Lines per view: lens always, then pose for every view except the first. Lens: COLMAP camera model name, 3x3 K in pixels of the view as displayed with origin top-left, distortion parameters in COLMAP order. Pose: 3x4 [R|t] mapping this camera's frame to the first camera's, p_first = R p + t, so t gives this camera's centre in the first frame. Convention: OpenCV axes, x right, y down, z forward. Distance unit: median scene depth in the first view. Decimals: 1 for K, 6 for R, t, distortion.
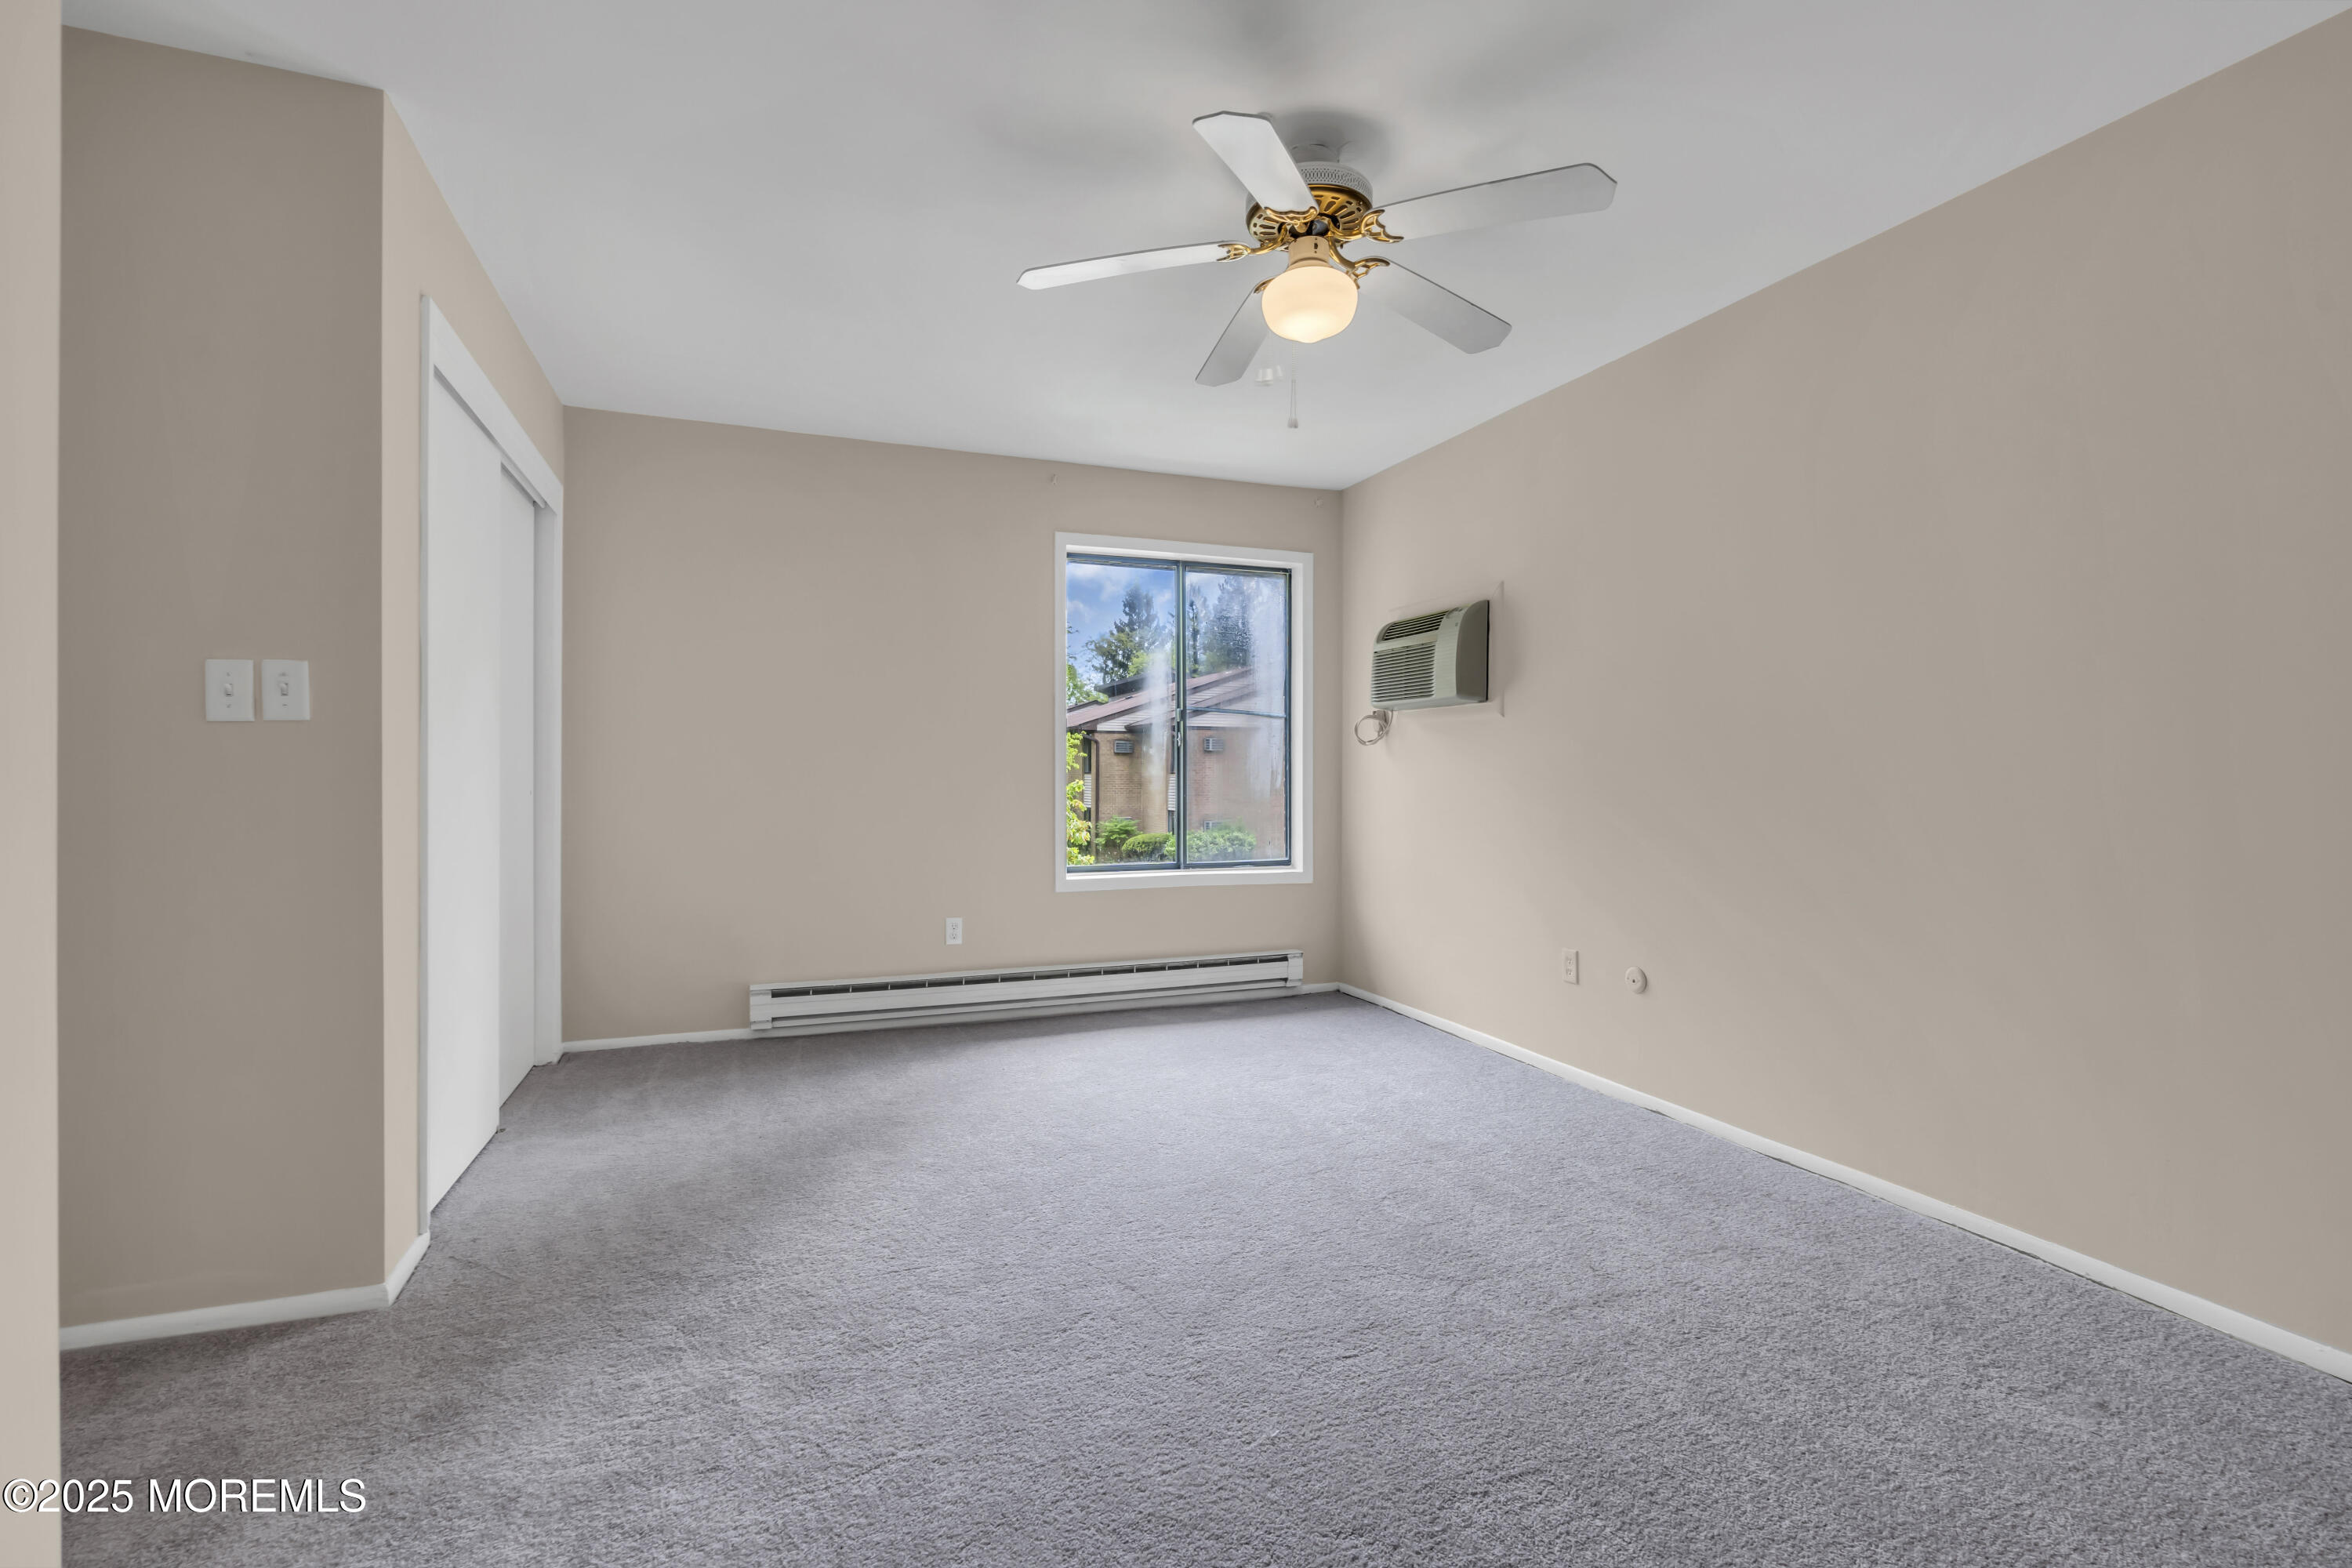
lens RADIAL K [[1060.1, 0, 1164.9], [0, 1060.1, 790.8], [0, 0, 1]] dist [0.001402, 0.000355]
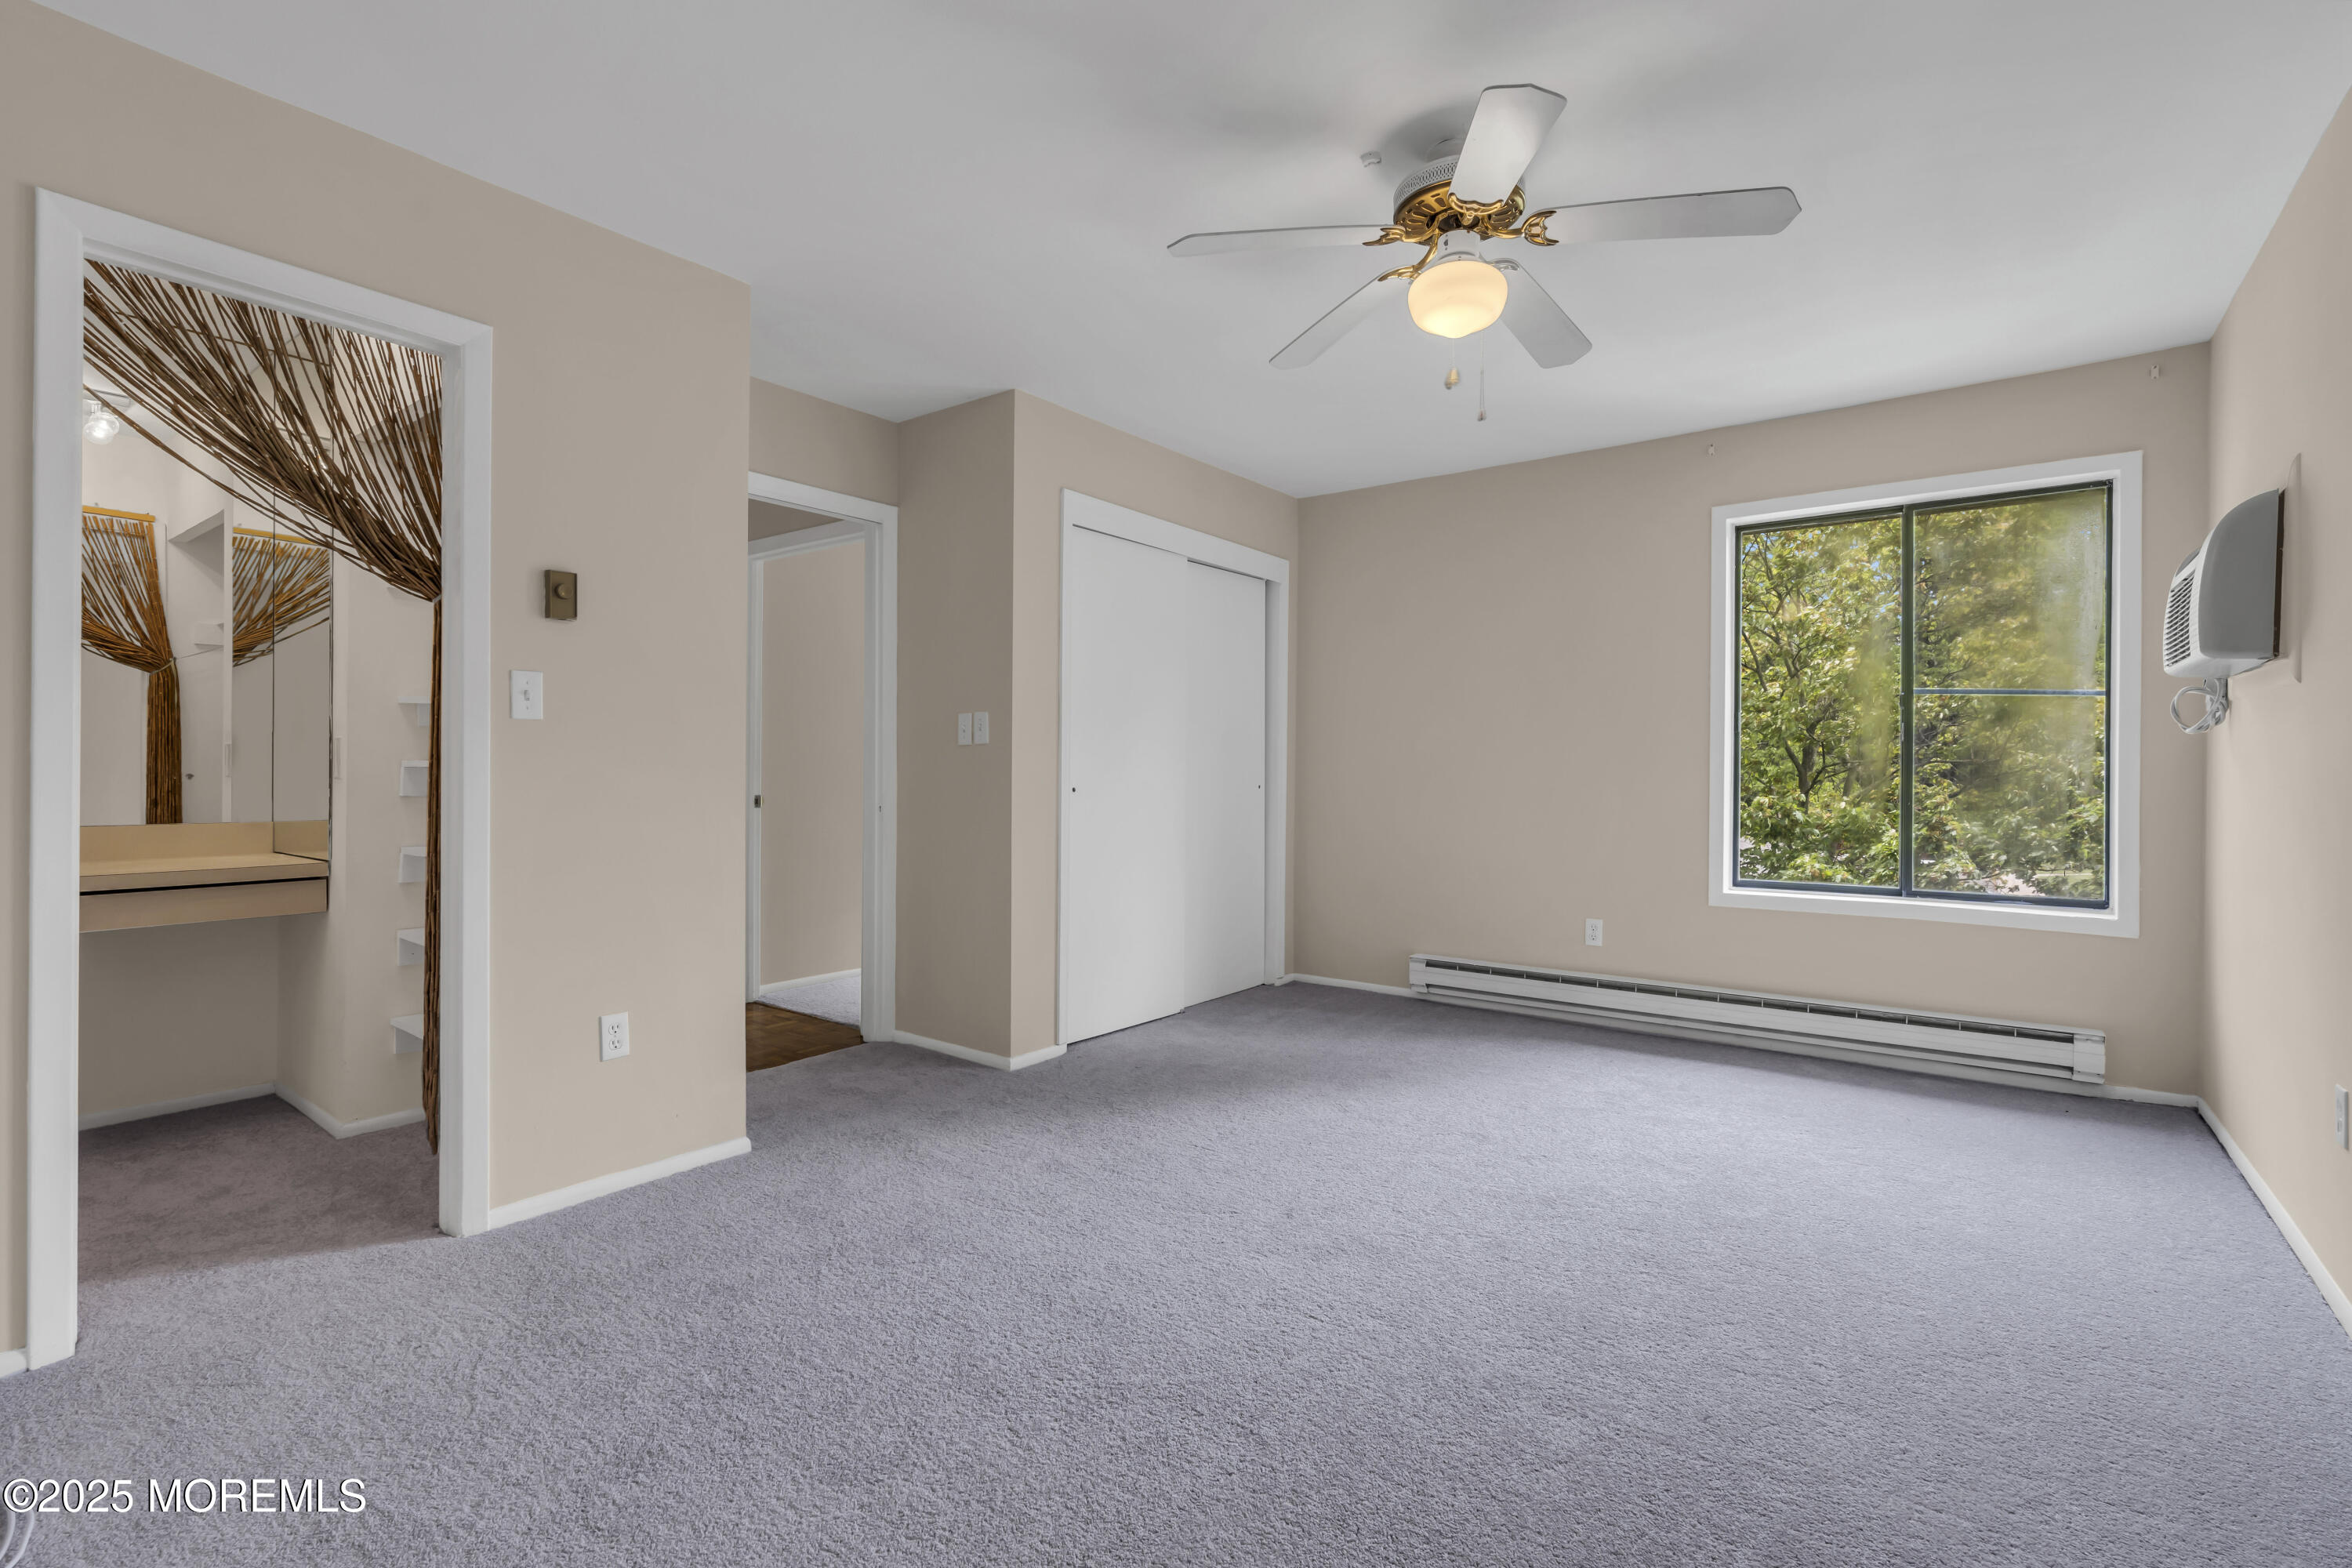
lens RADIAL K [[1060.1, 0, 1164.9], [0, 1060.1, 790.8], [0, 0, 1]] dist [0.001402, 0.000355]
pose [[0.532696, 0.015864, -0.846158, 0.480149], [-0.017110, 0.999822, 0.007974, -0.002005], [0.846134, 0.010230, 0.532872, 0.142208]]
